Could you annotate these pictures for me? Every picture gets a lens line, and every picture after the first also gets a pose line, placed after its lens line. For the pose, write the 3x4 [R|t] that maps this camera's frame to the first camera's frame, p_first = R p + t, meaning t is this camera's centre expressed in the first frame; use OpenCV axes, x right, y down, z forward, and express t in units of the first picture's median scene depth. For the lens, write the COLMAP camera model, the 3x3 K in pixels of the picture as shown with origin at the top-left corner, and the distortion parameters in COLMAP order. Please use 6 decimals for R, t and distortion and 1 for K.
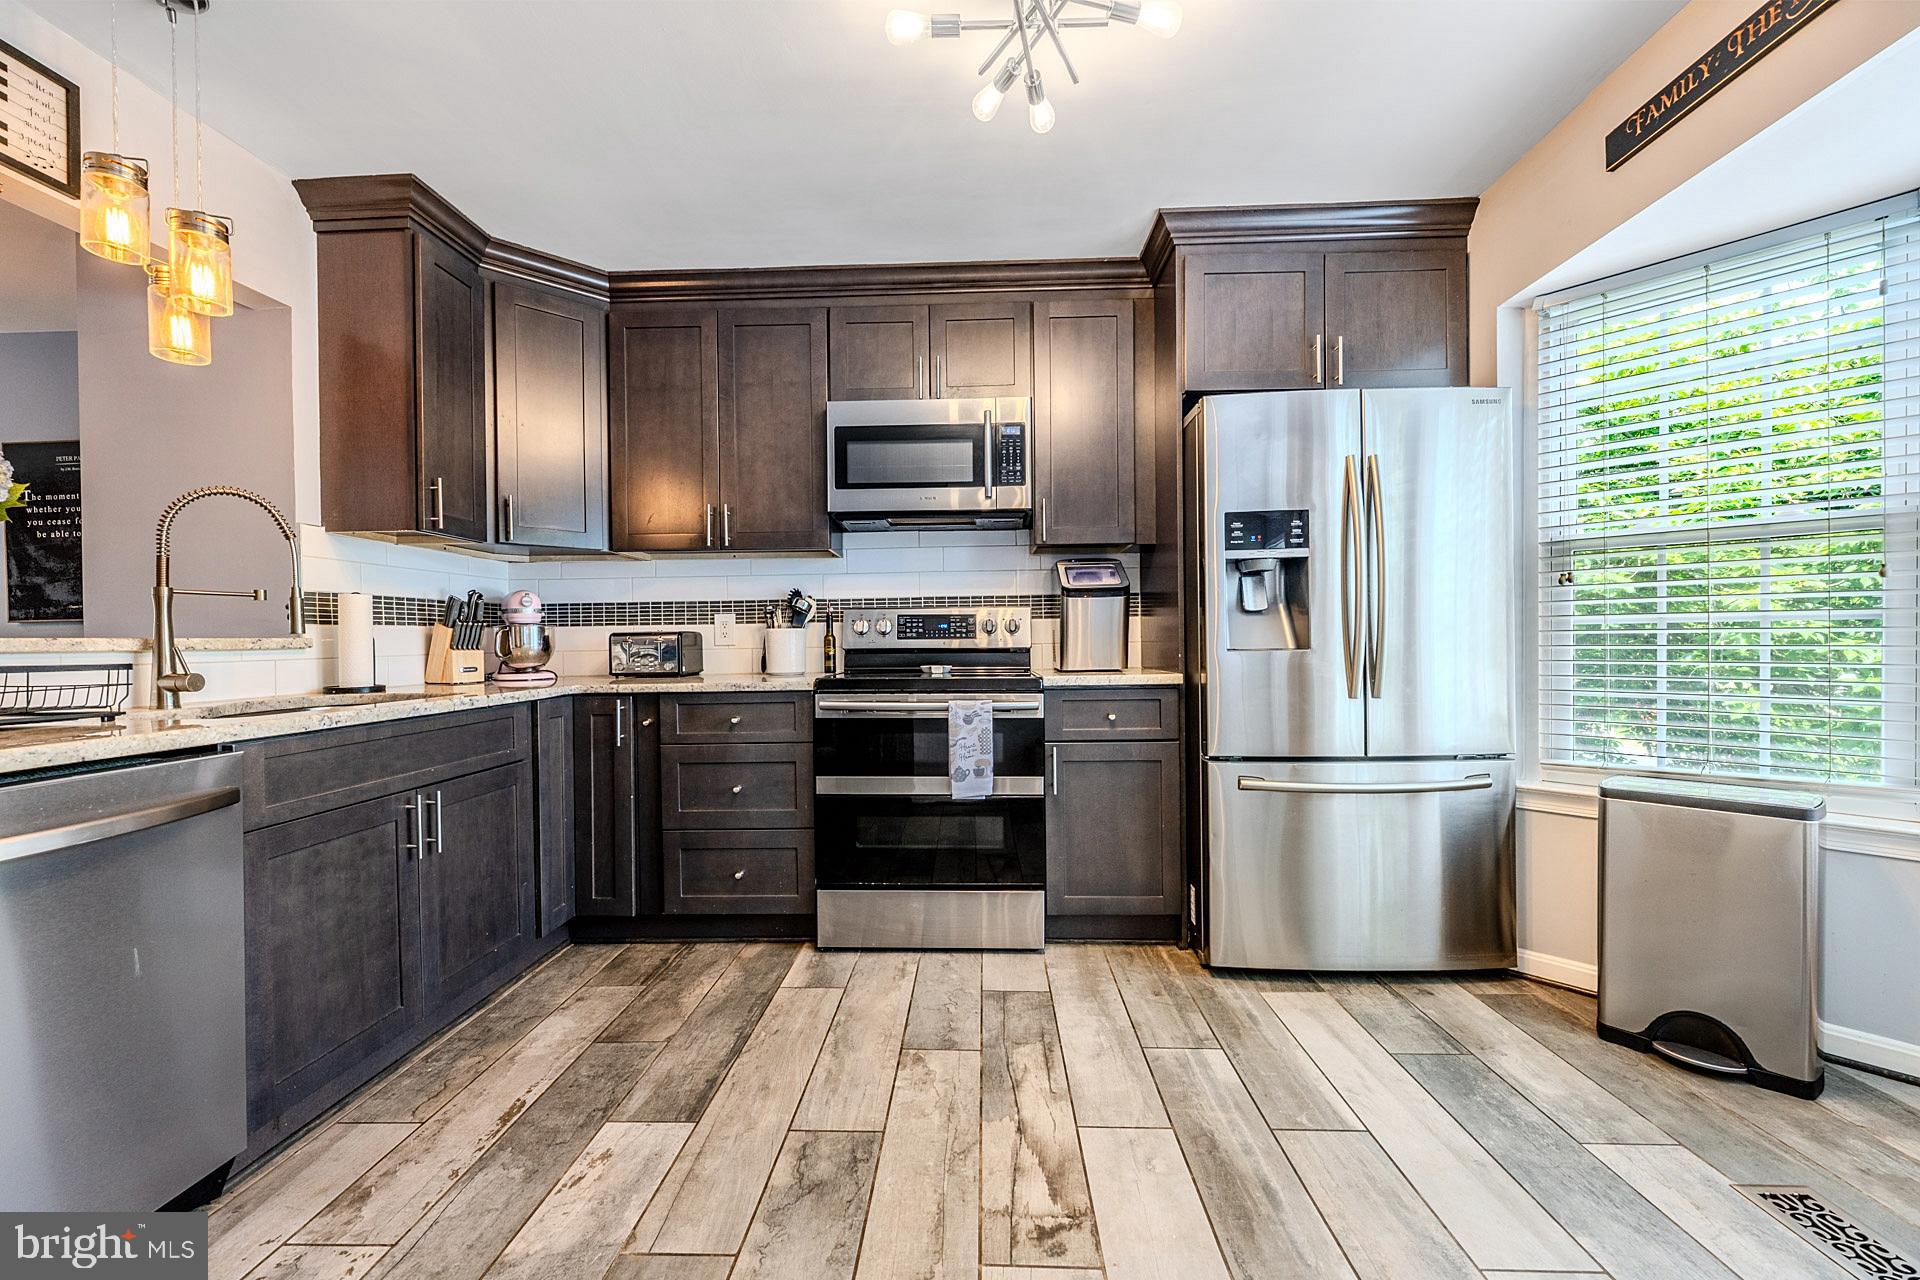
lens RADIAL K [[762.3, 0, 952.4], [0, 762.3, 650.1], [0, 0, 1]] dist [-0.001305, 0.000307]
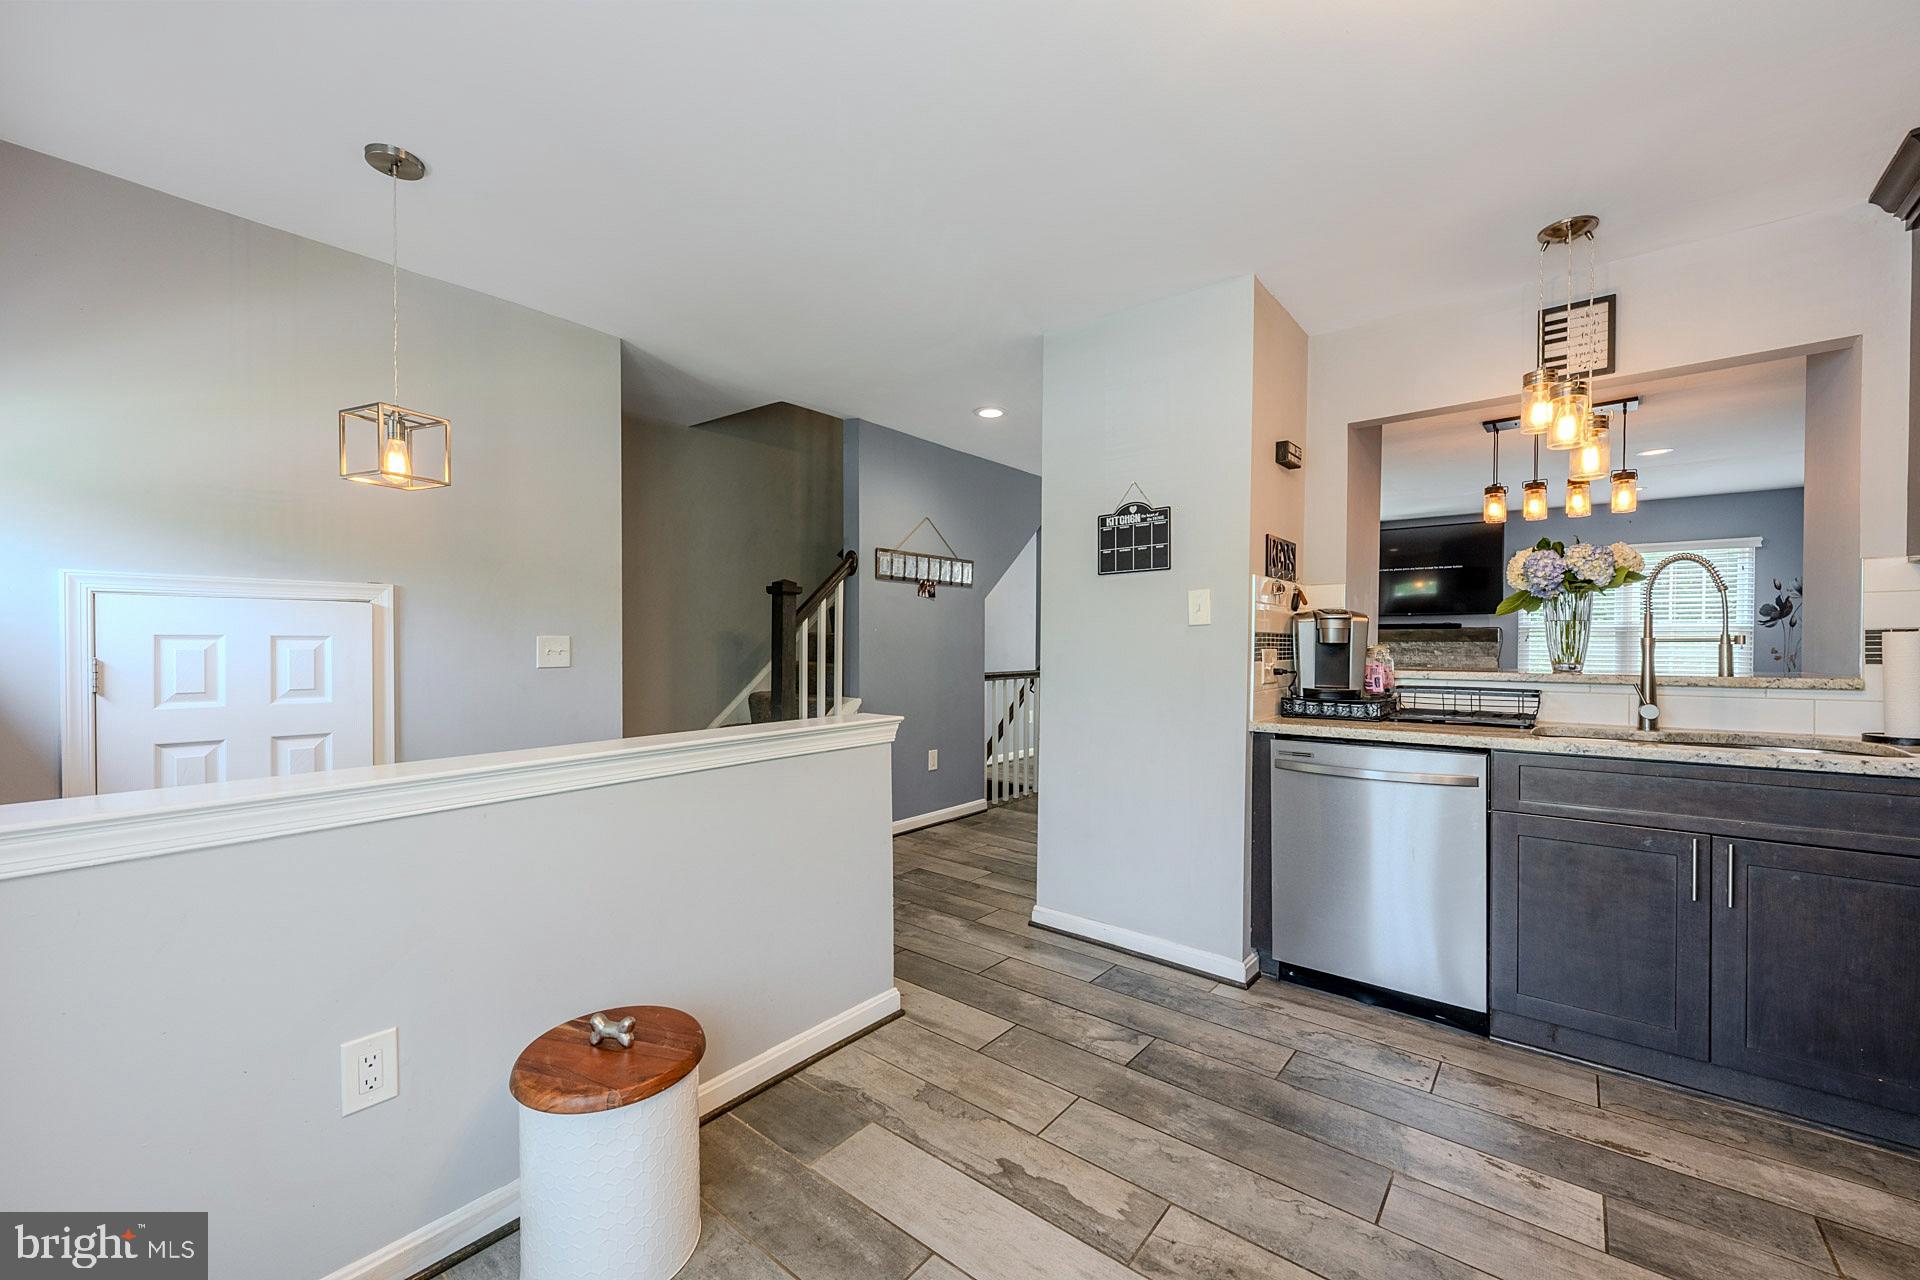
lens RADIAL K [[779.6, 0, 959.2], [0, 779.6, 653.3], [0, 0, 1]] dist [-0.000368, 0.000028]
pose [[-0.594344, 0.023172, -0.803877, 0.536130], [-0.003321, 0.999506, 0.031266, -0.066175], [0.804204, 0.021252, -0.593974, 0.598109]]
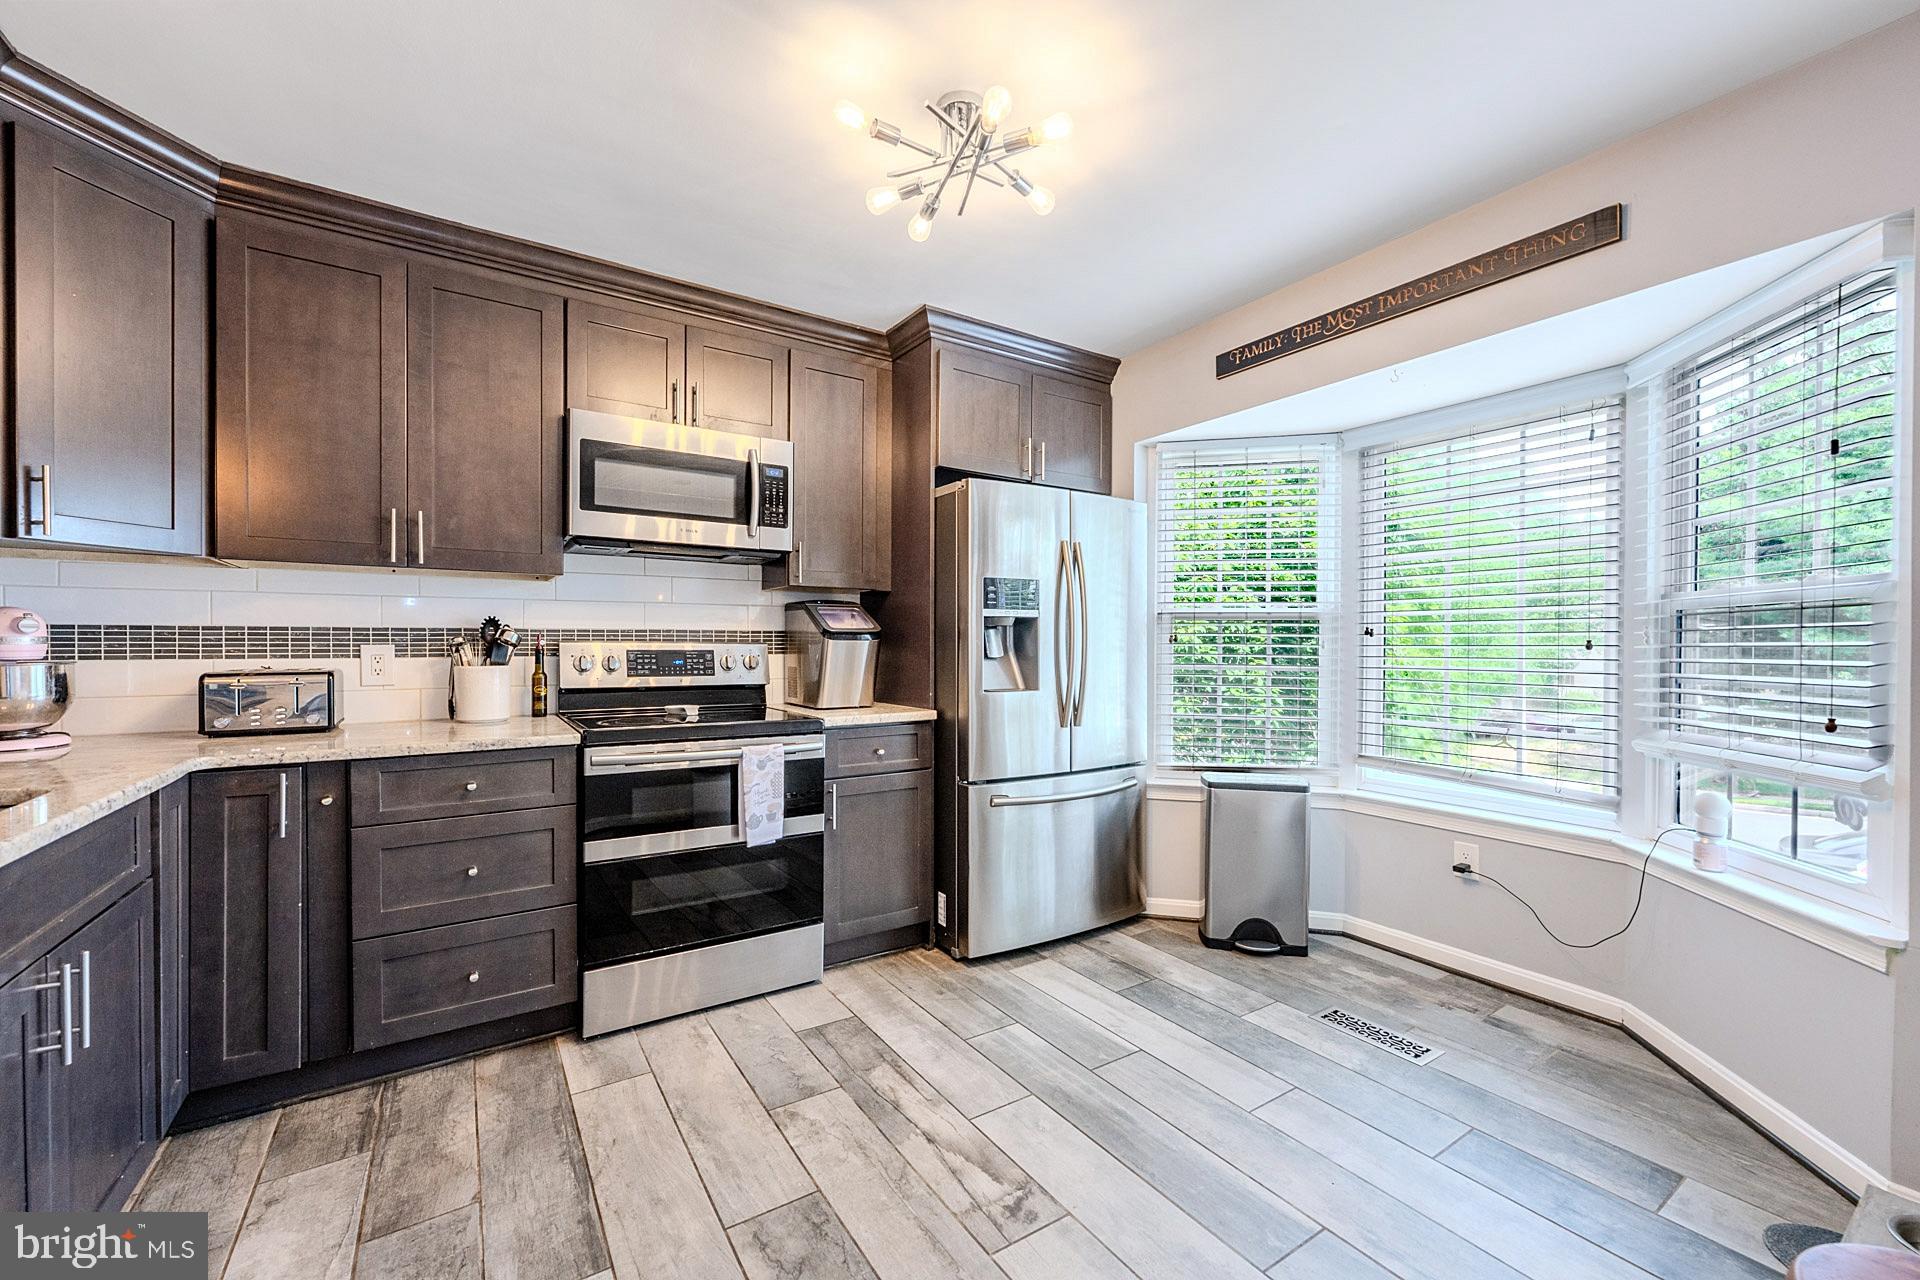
lens RADIAL K [[759.5, 0, 957.6], [0, 759.5, 651.7], [0, 0, 1]] dist [-0.000296, -0.000059]
pose [[0.816135, 0.009680, 0.577780, -0.338494], [-0.007264, 0.999953, -0.006493, -0.050981], [-0.577815, 0.001102, 0.816167, 0.042798]]
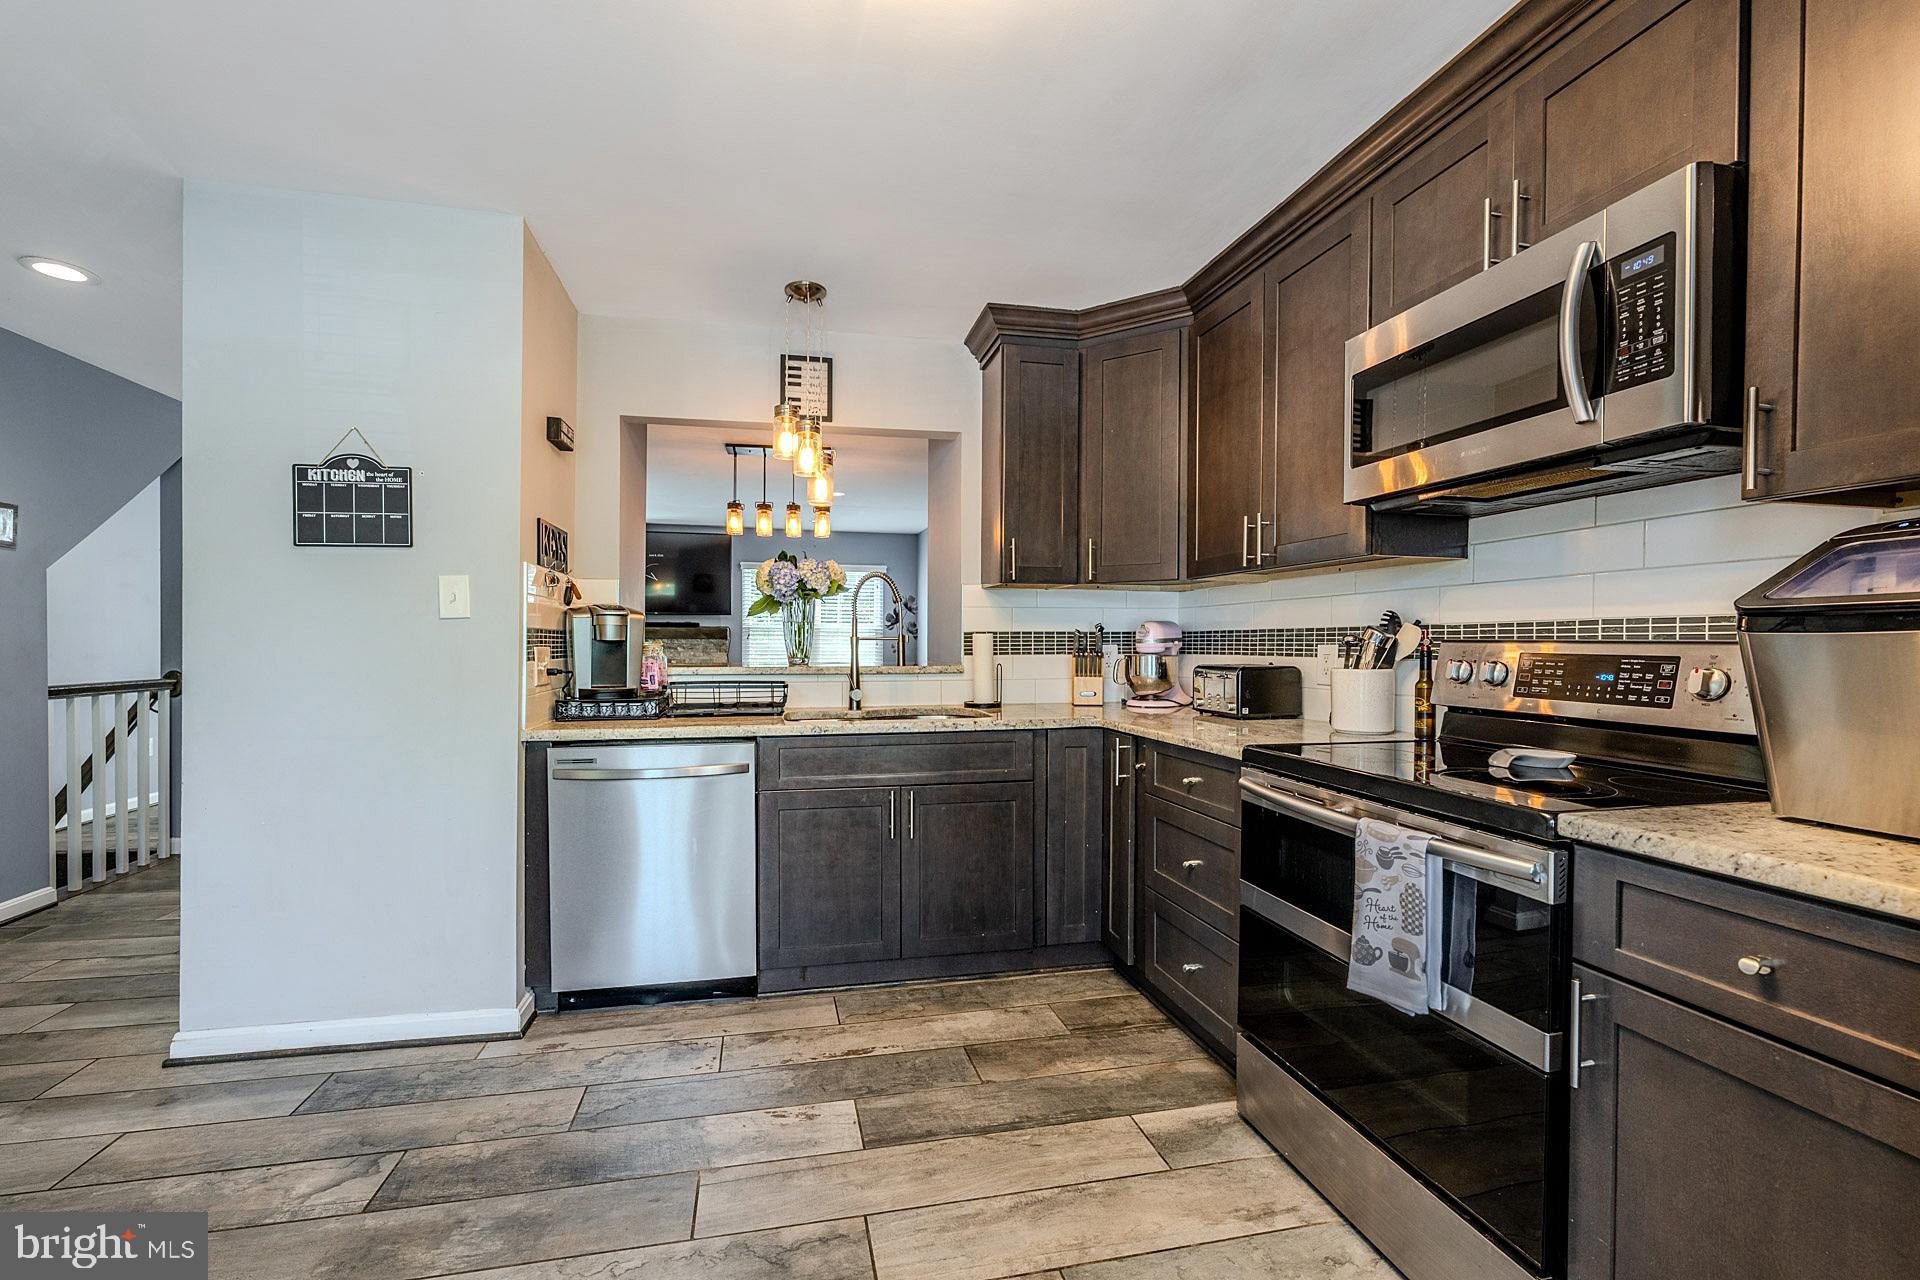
lens RADIAL K [[775.2, 0, 948.4], [0, 775.2, 651.9], [0, 0, 1]] dist [-0.000776, 0.000095]
pose [[0.259872, 0.027010, -0.965265, 0.468930], [-0.018873, 0.999560, 0.022889, -0.065043], [0.965458, 0.012269, 0.260268, 0.536763]]
